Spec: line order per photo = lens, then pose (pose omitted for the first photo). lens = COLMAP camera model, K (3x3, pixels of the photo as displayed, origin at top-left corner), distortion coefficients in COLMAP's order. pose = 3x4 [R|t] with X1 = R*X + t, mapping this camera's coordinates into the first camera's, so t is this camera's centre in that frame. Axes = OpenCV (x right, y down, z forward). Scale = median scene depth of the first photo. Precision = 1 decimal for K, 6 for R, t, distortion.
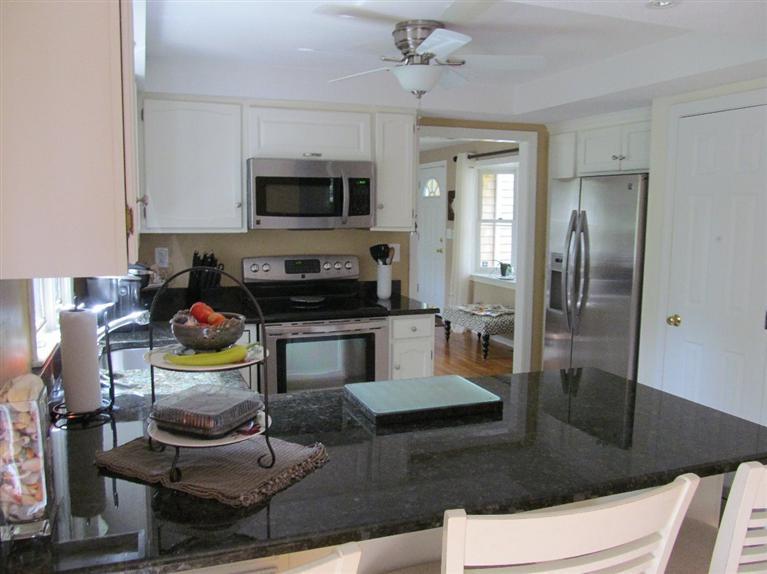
lens RADIAL K [[625.3, 0, 382.2], [0, 625.3, 286.1], [0, 0, 1]] dist [-0.000535, 0.002123]
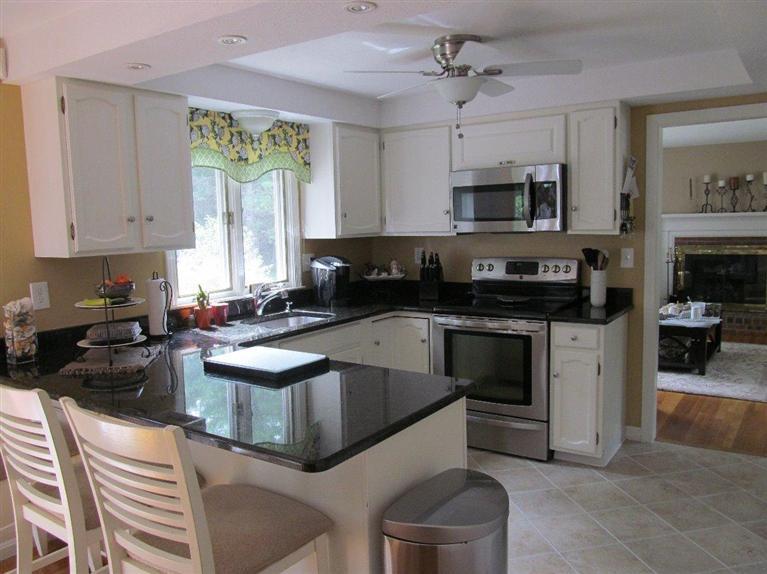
lens RADIAL K [[632.6, 0, 381.4], [0, 632.6, 289.0], [0, 0, 1]] dist [-0.057589, 0.014733]
pose [[0.584556, 0.063890, -0.808834, 0.639466], [-0.065591, 0.997353, 0.031378, -0.015367], [0.808698, 0.034710, 0.587199, 0.206809]]
